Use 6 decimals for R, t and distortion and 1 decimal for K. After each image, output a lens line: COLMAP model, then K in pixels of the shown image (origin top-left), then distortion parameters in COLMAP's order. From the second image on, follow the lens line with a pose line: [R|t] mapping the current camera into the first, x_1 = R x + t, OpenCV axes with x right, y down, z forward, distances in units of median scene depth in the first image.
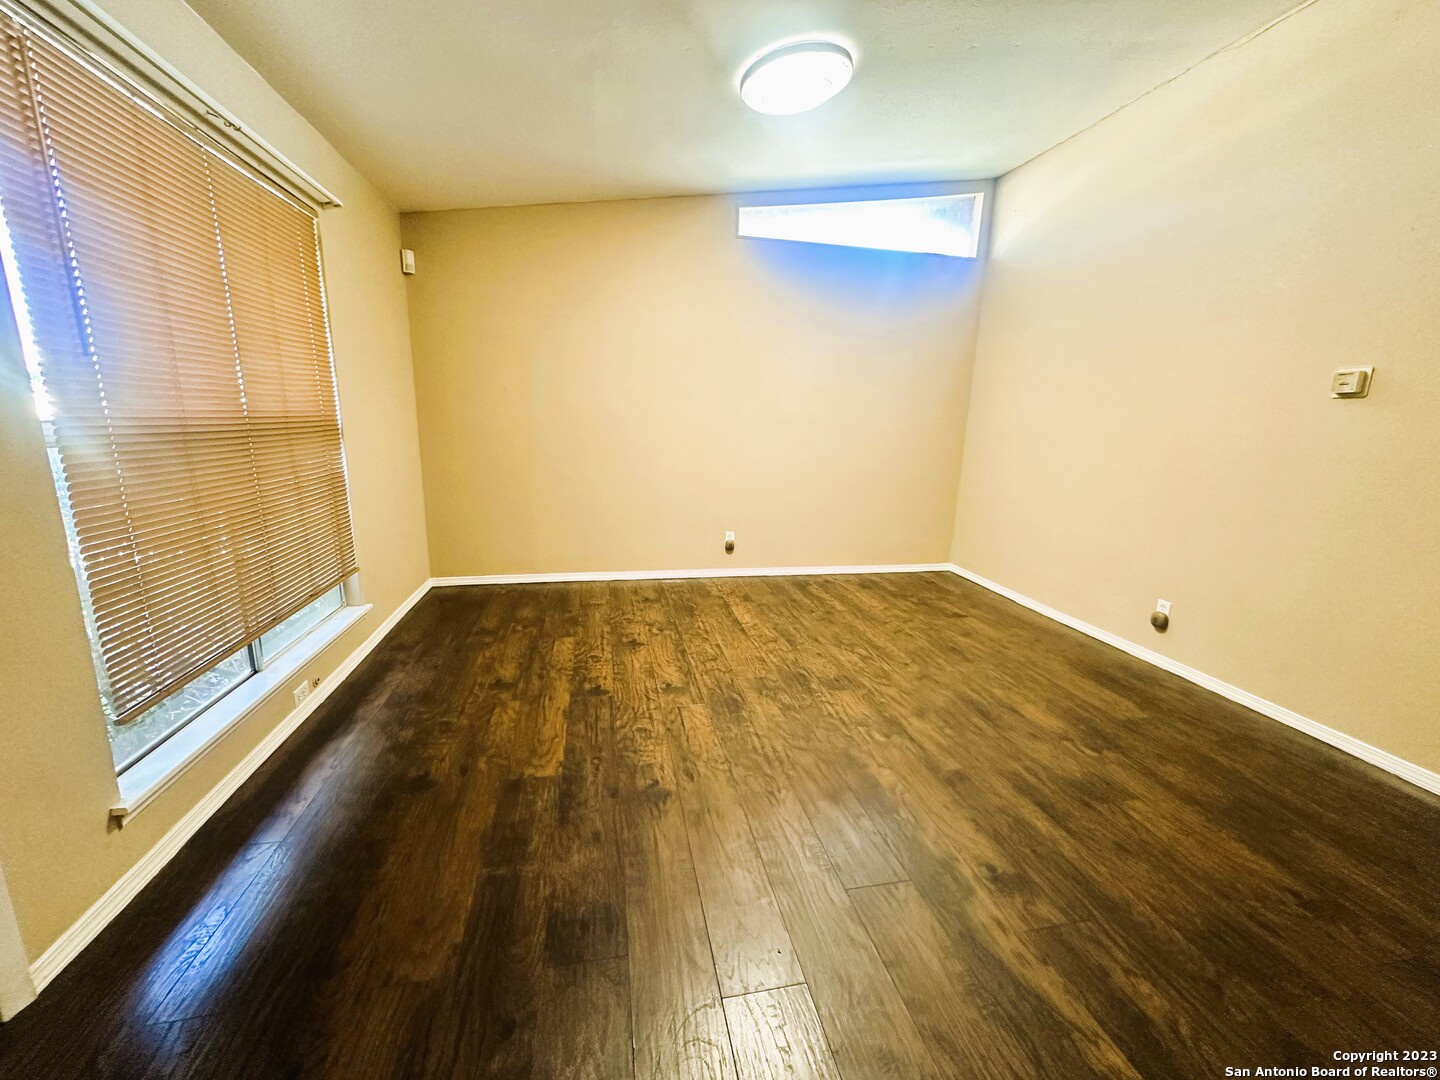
lens RADIAL K [[574.1, 0, 721.1], [0, 574.1, 536.5], [0, 0, 1]] dist [-0.003419, 0.001302]
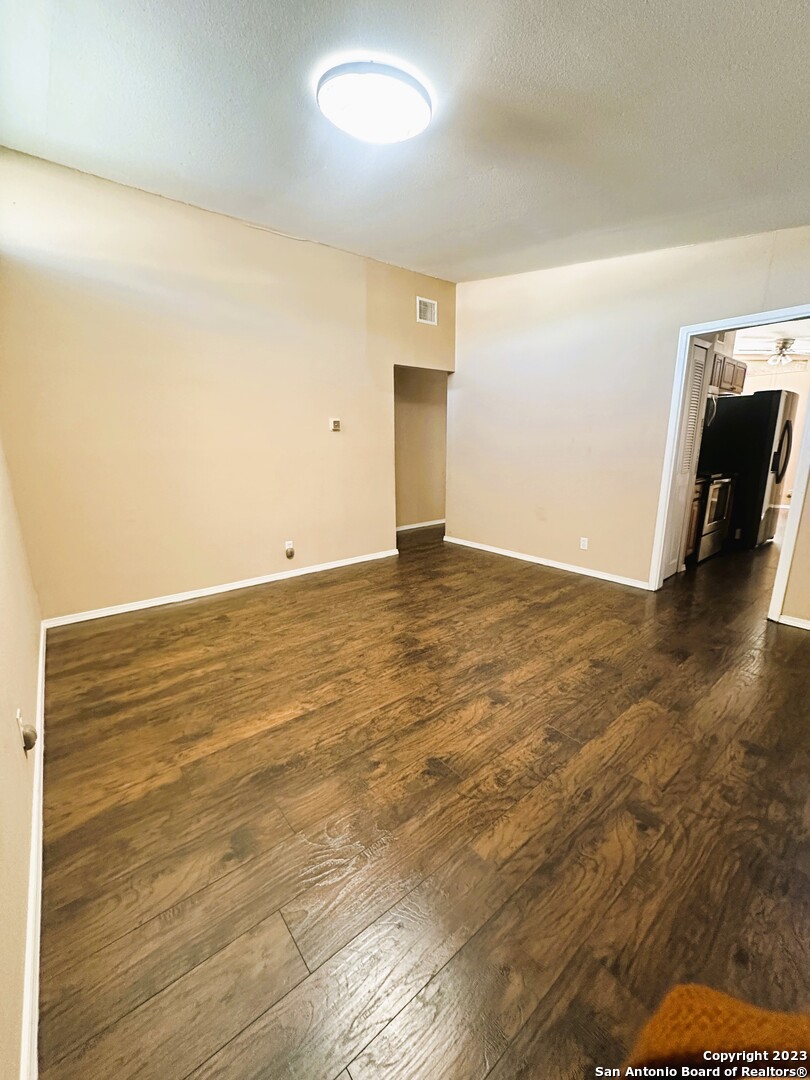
lens RADIAL K [[430.6, 0, 405.2], [0, 430.6, 536.4], [0, 0, 1]] dist [-0.003419, 0.001302]
pose [[-0.458221, -0.217560, 0.861801, -0.571020], [0.179289, 0.927028, 0.329354, -0.287870], [-0.870568, 0.305428, -0.385778, 1.215386]]
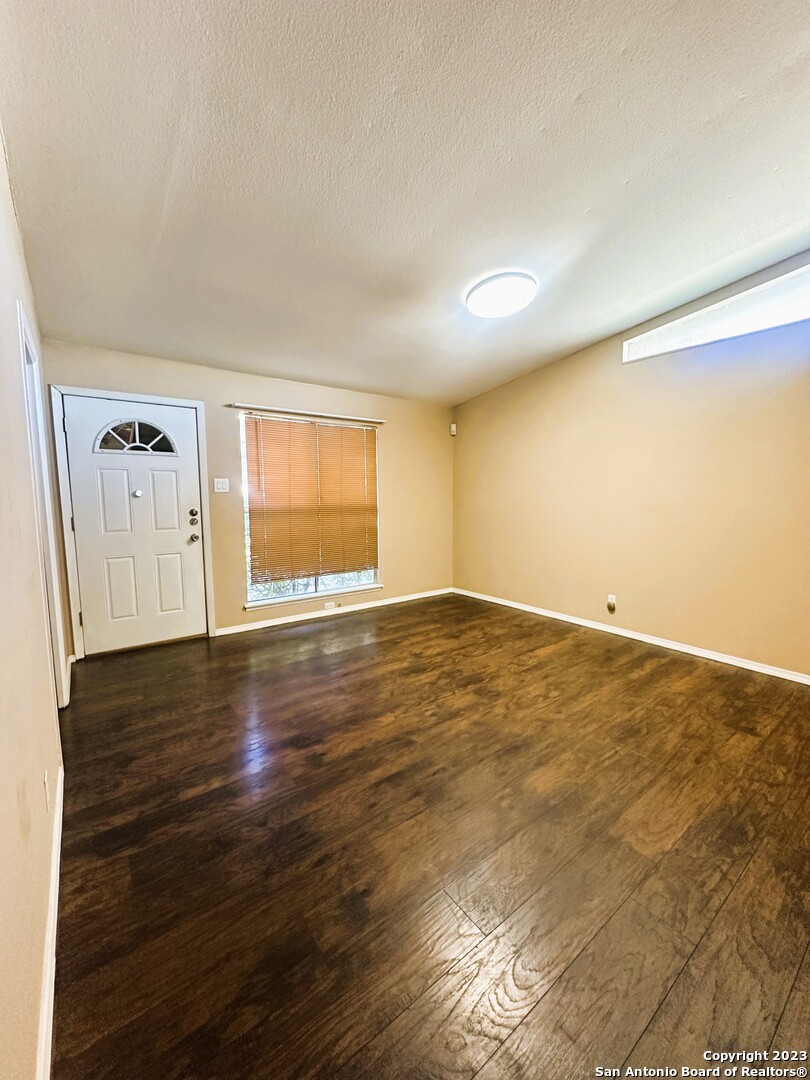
lens RADIAL K [[430.6, 0, 406.2], [0, 430.6, 538.6], [0, 0, 1]] dist [-0.003419, 0.001302]
pose [[0.430781, 0.064435, -0.900153, 0.945128], [-0.175342, 0.984416, -0.013445, -0.055699], [0.885259, 0.163627, 0.435366, 0.294579]]
